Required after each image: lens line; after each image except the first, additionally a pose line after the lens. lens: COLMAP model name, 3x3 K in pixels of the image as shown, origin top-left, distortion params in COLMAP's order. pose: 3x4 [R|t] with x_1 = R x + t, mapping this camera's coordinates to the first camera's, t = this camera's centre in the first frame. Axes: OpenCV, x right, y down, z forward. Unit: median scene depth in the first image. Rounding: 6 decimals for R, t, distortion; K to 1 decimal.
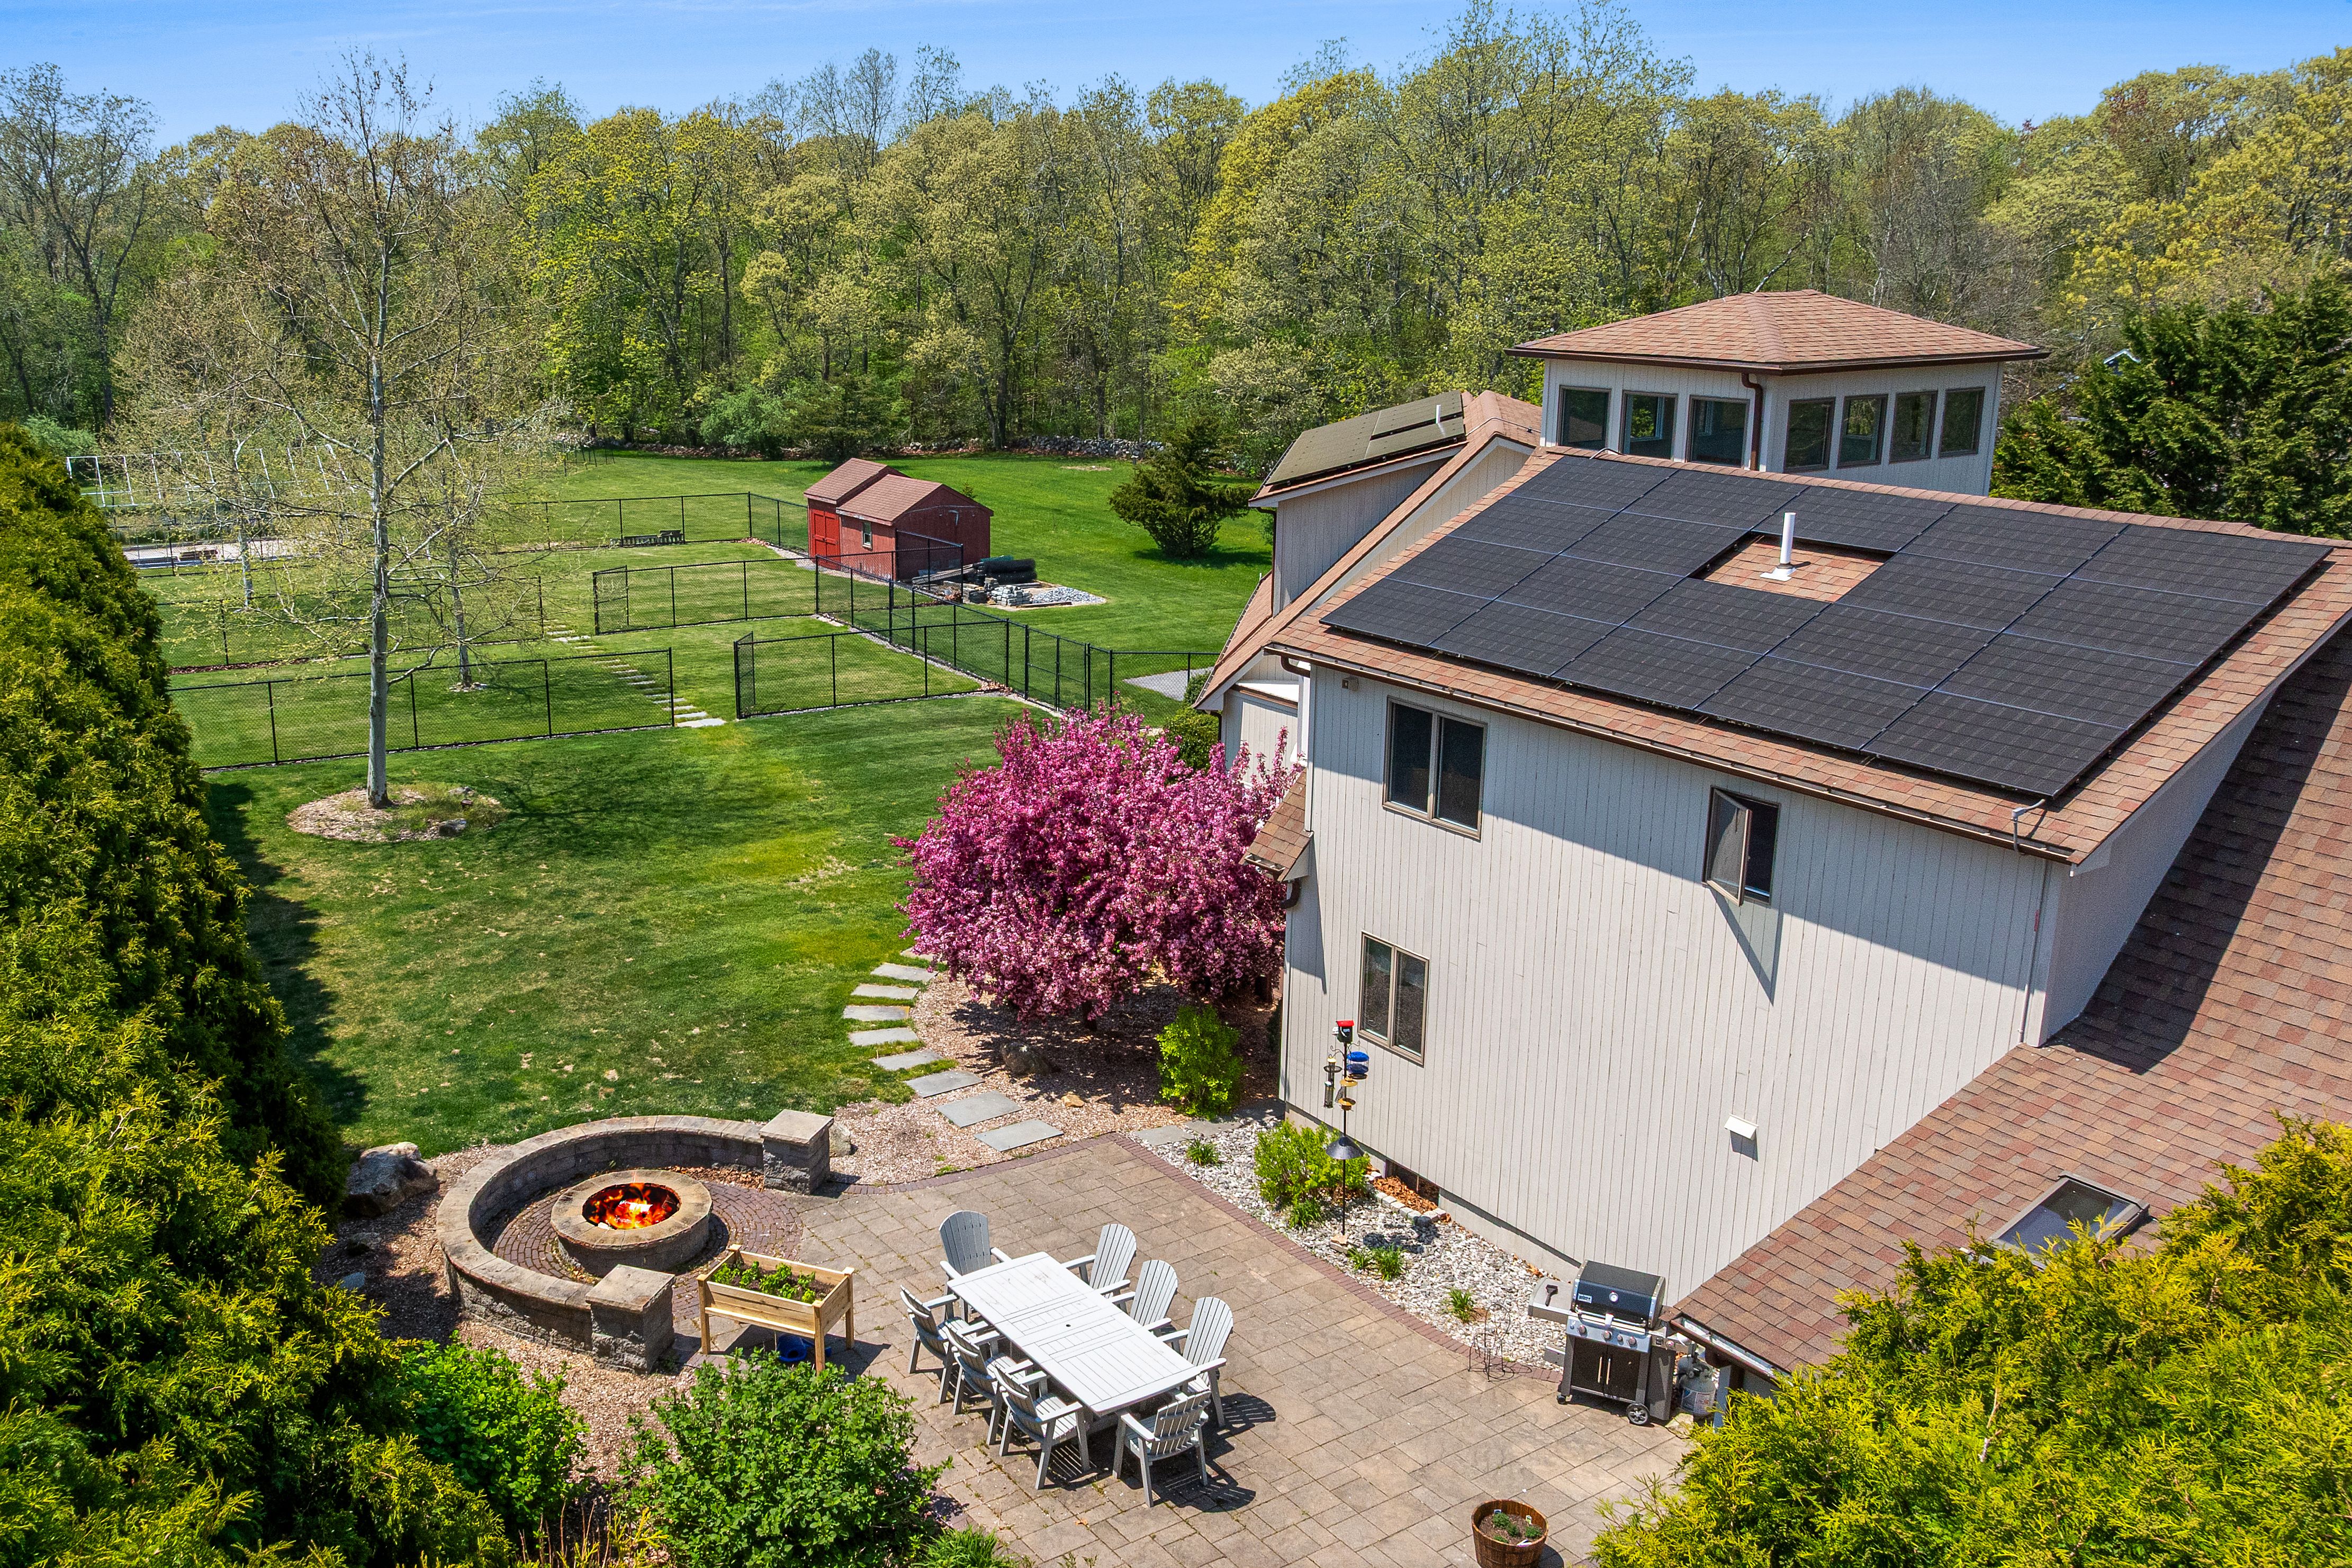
lens RADIAL K [[2085.6, 0, 1176.0], [0, 2085.6, 784.0], [0, 0, 1]] dist [-0.007015, 0.005705]
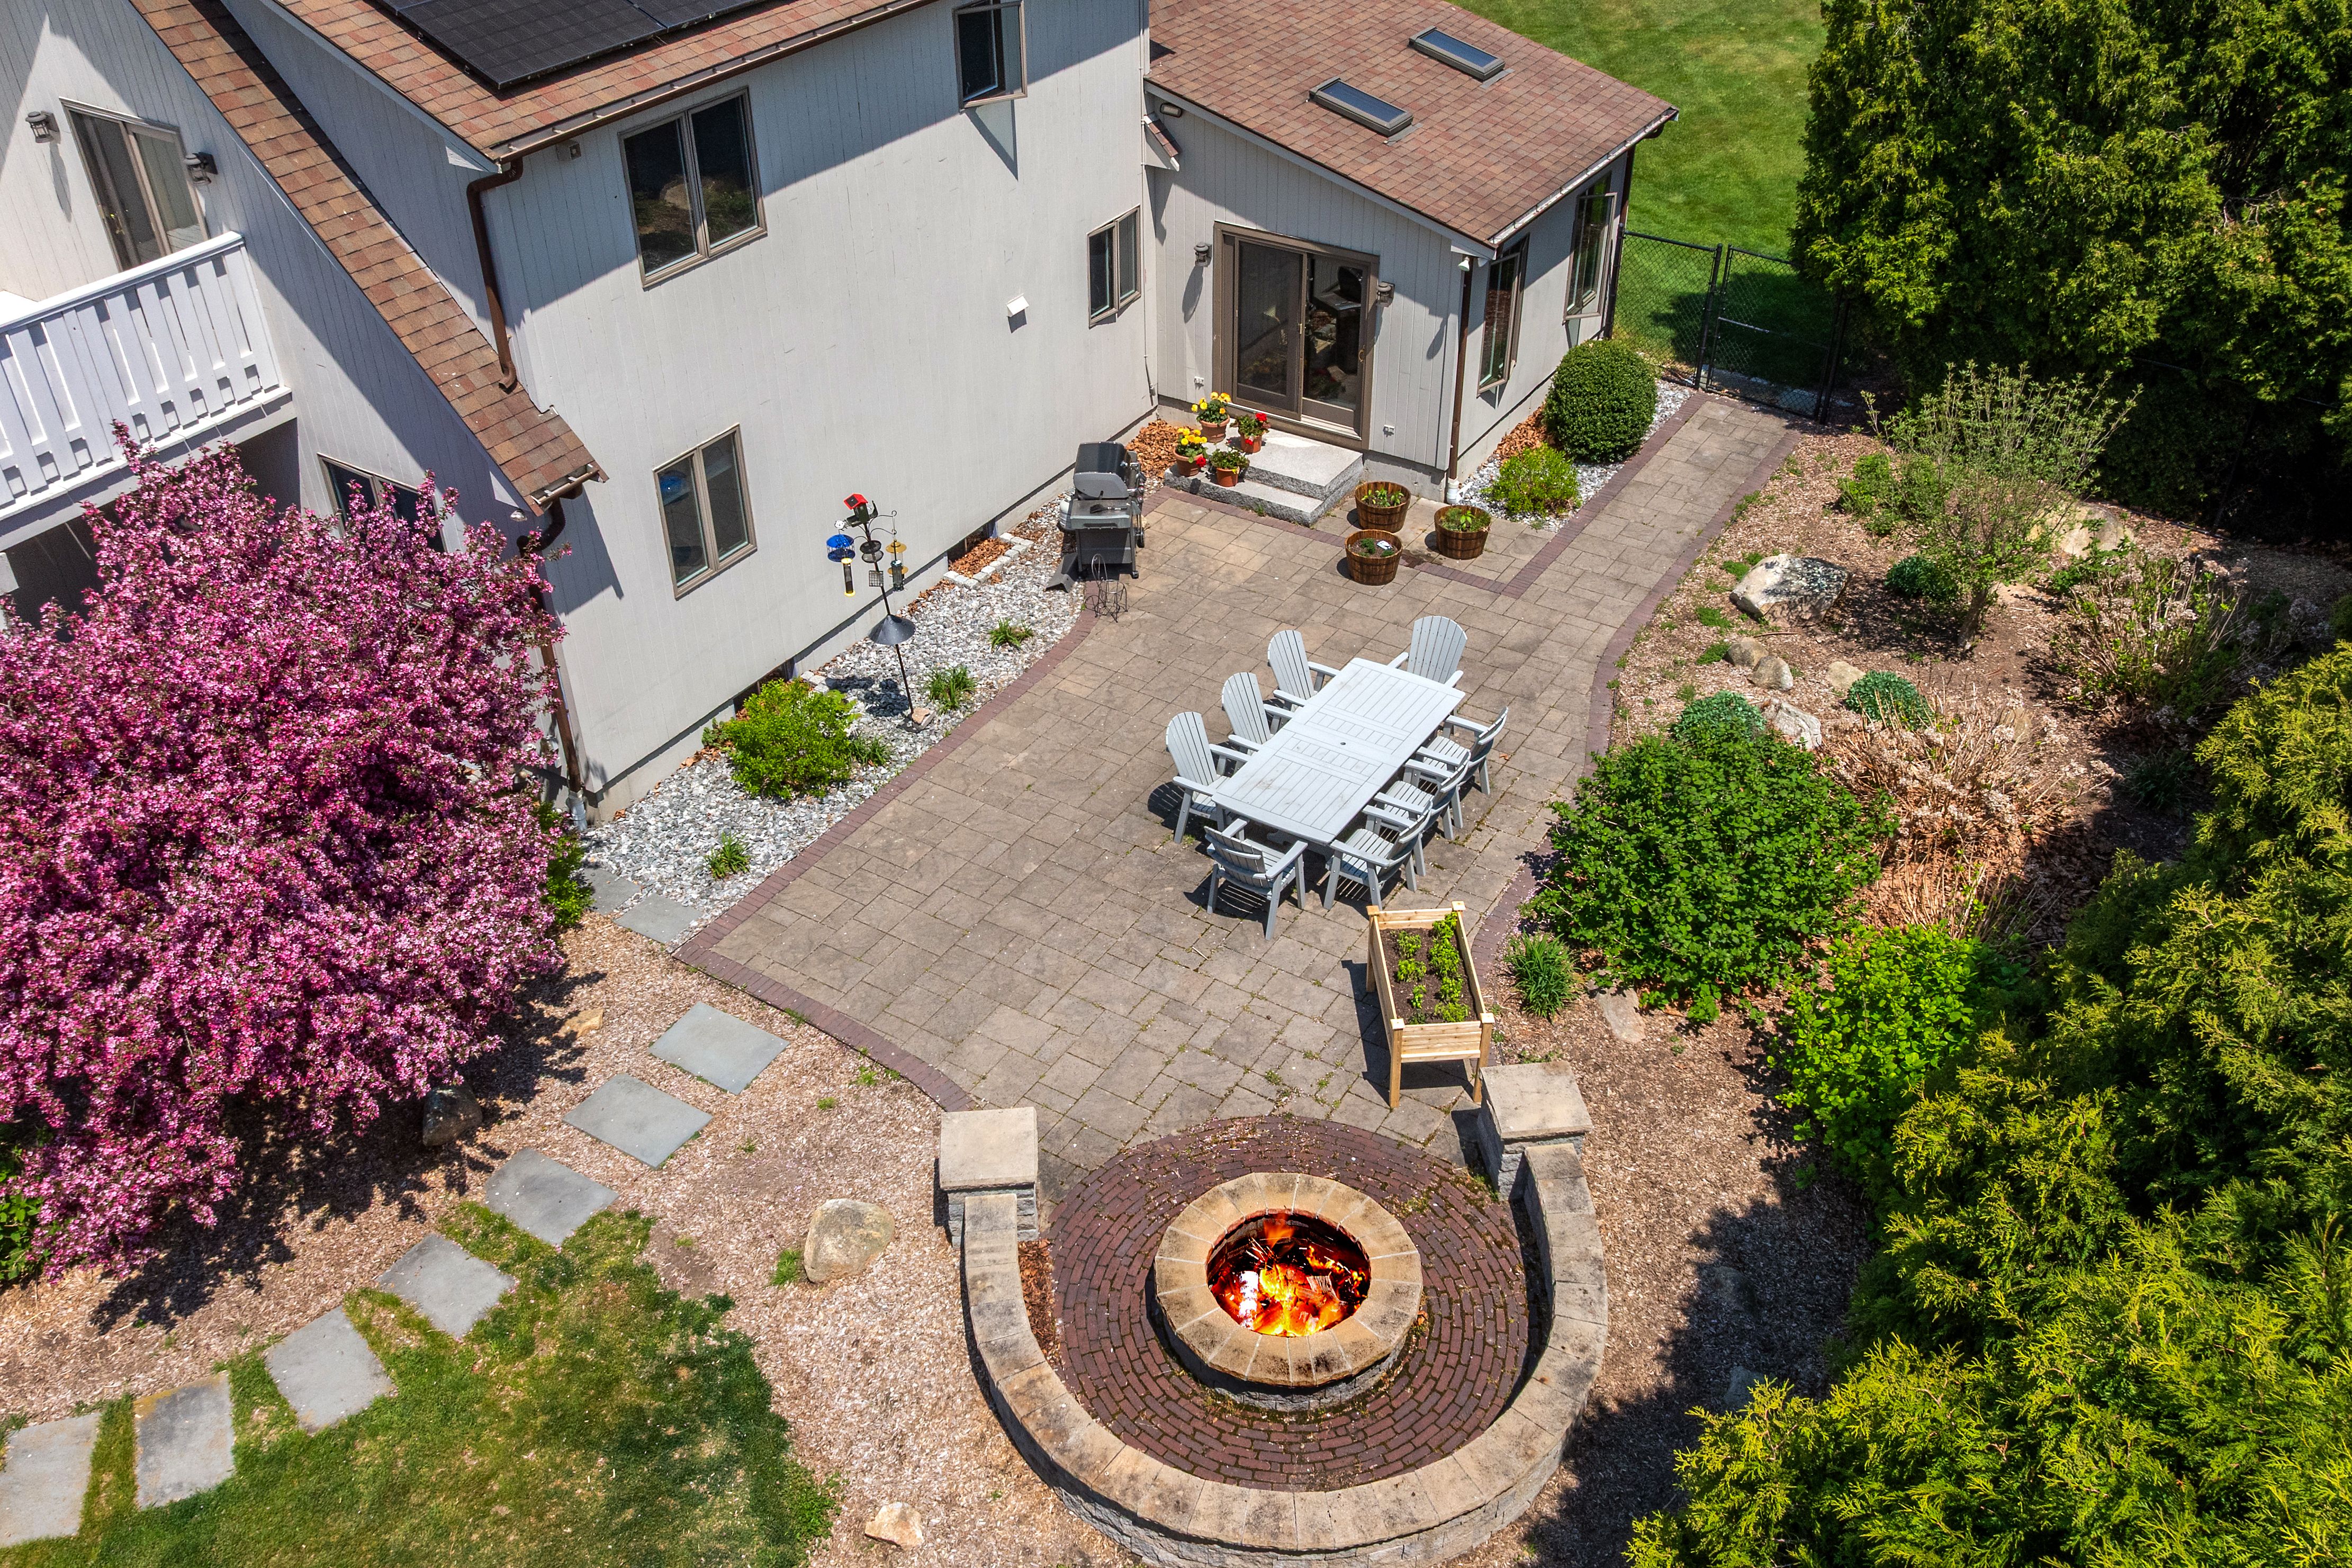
lens RADIAL K [[2085.6, 0, 1176.0], [0, 2085.6, 784.0], [0, 0, 1]] dist [-0.007015, 0.005705]
pose [[-0.417655, -0.515599, 0.748146, -0.623200], [0.229214, 0.736980, 0.635863, -0.286705], [-0.879219, 0.437057, -0.189620, 1.062100]]
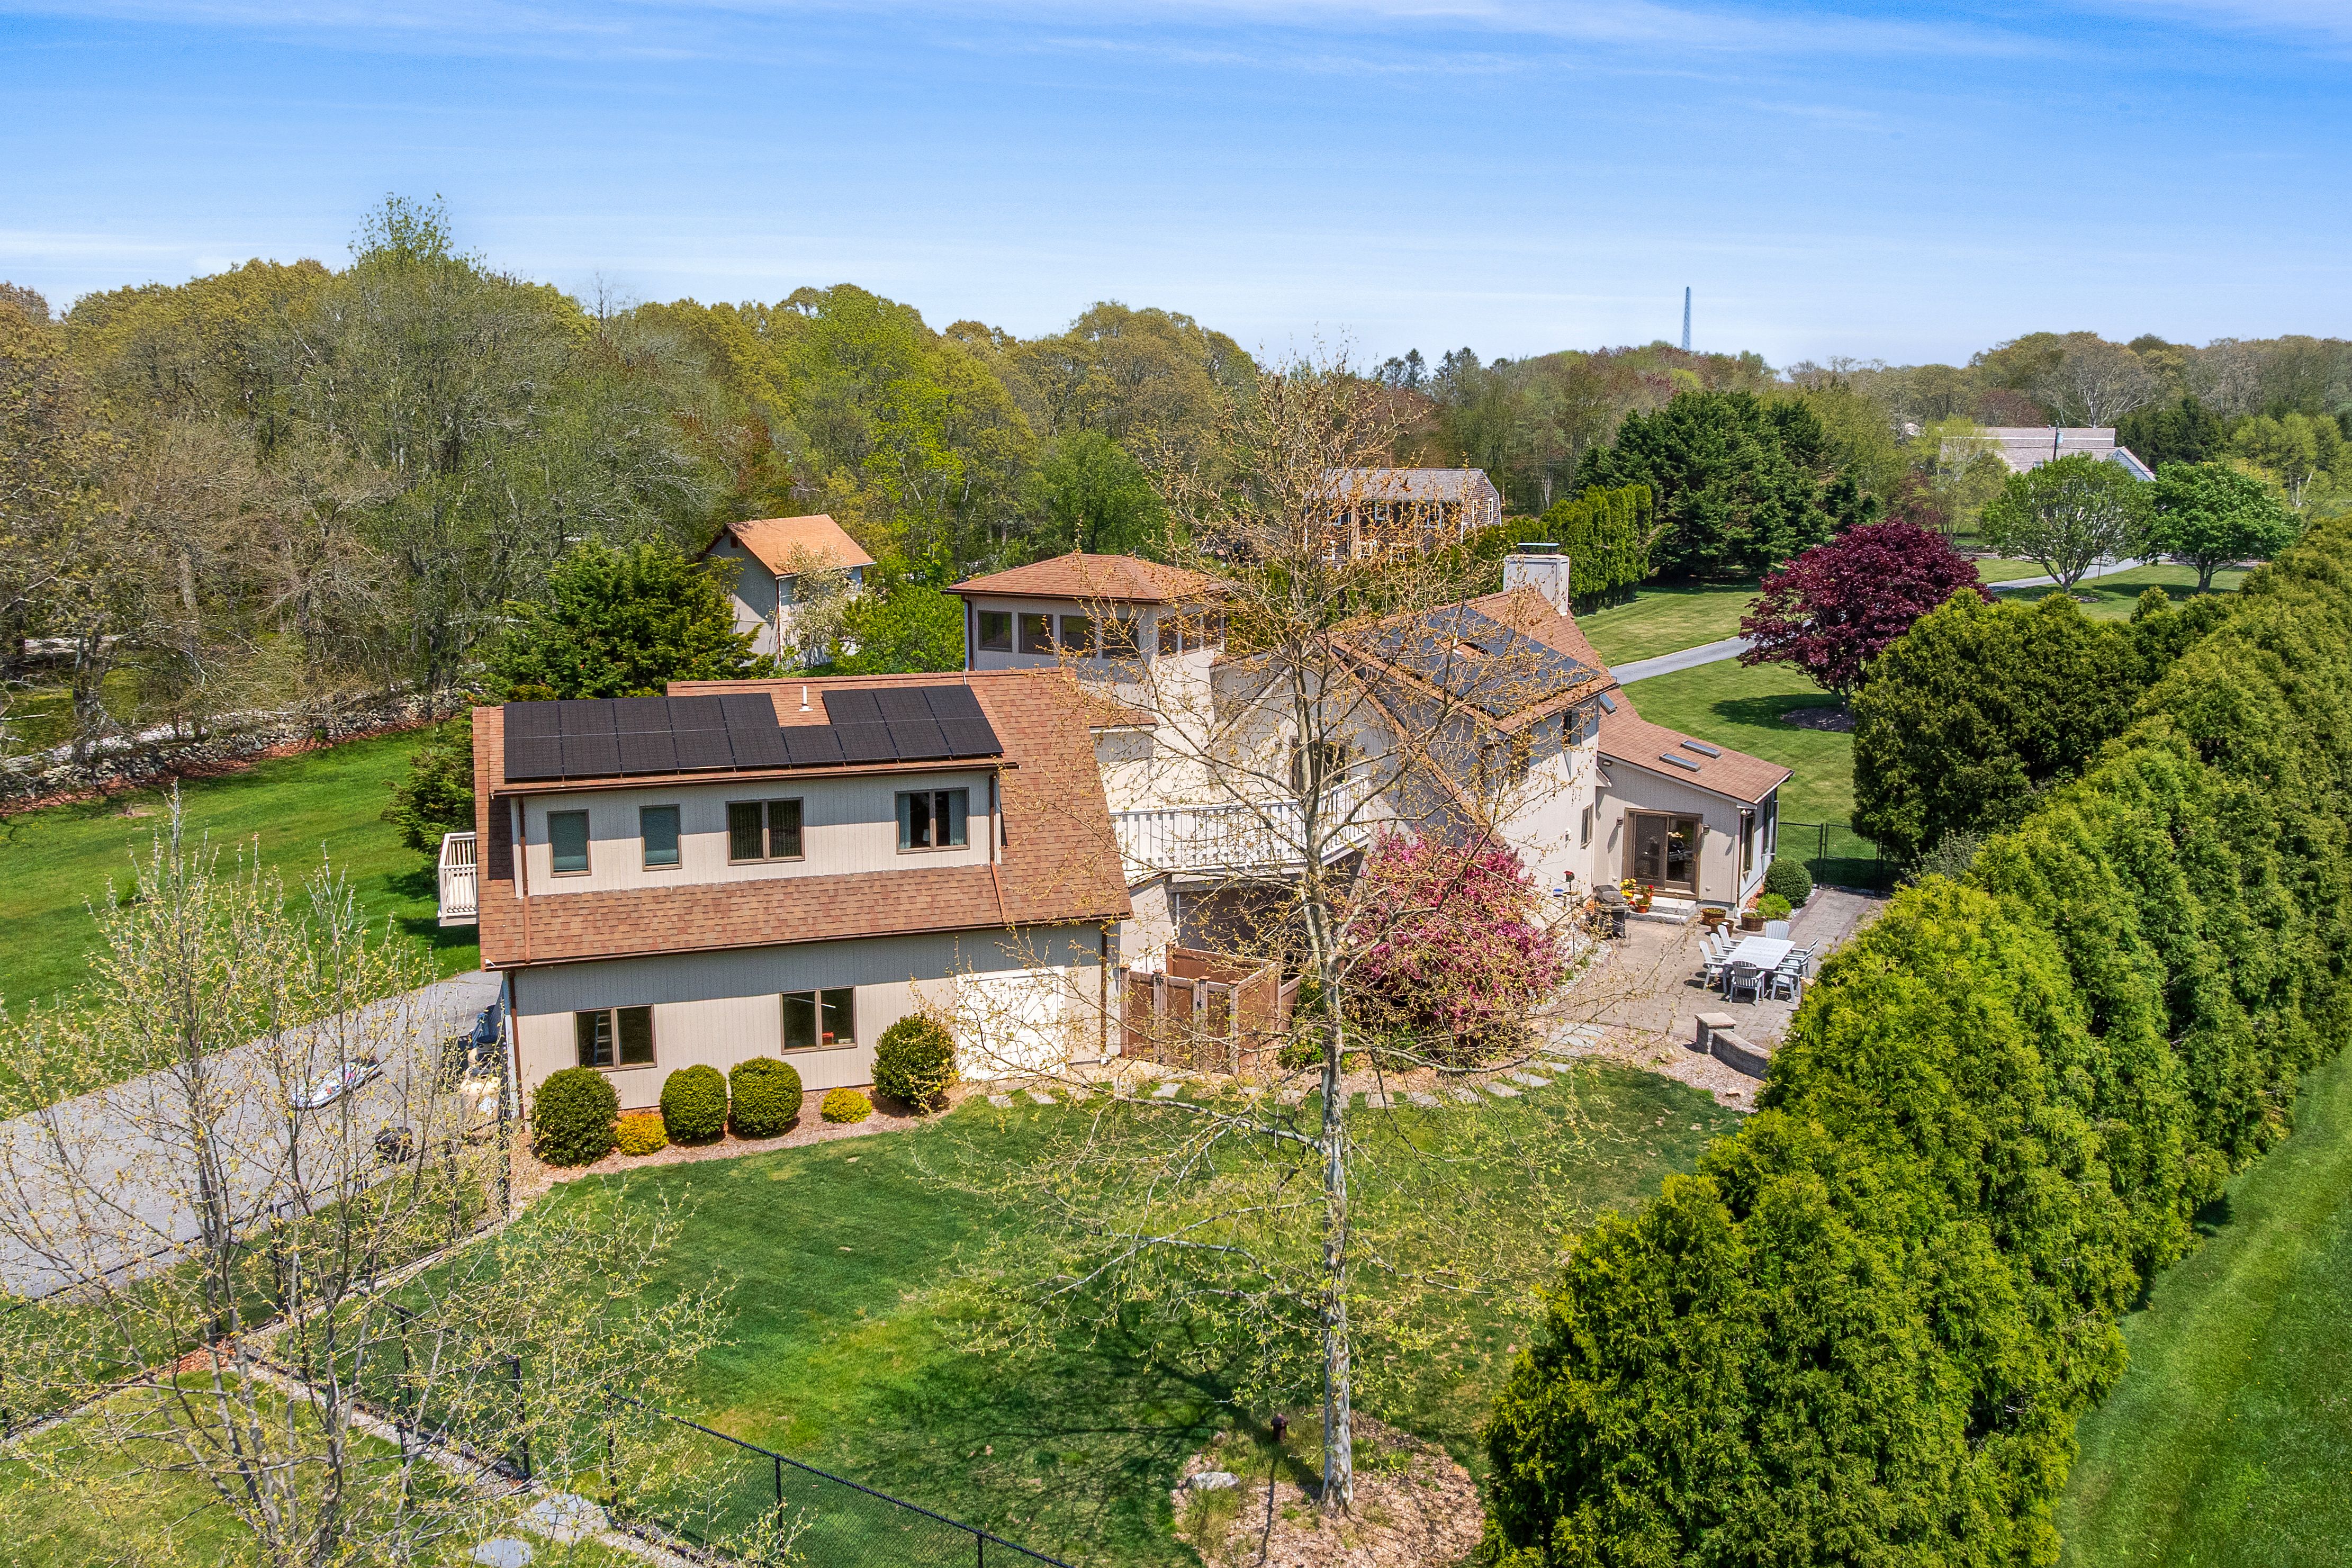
lens RADIAL K [[2085.6, 0, 1176.0], [0, 2085.6, 784.0], [0, 0, 1]] dist [-0.007015, 0.005705]
pose [[-0.489379, -0.158051, 0.857629, -1.507526], [0.225489, 0.927063, 0.299515, -0.688951], [-0.842415, 0.339962, -0.418046, 2.126548]]
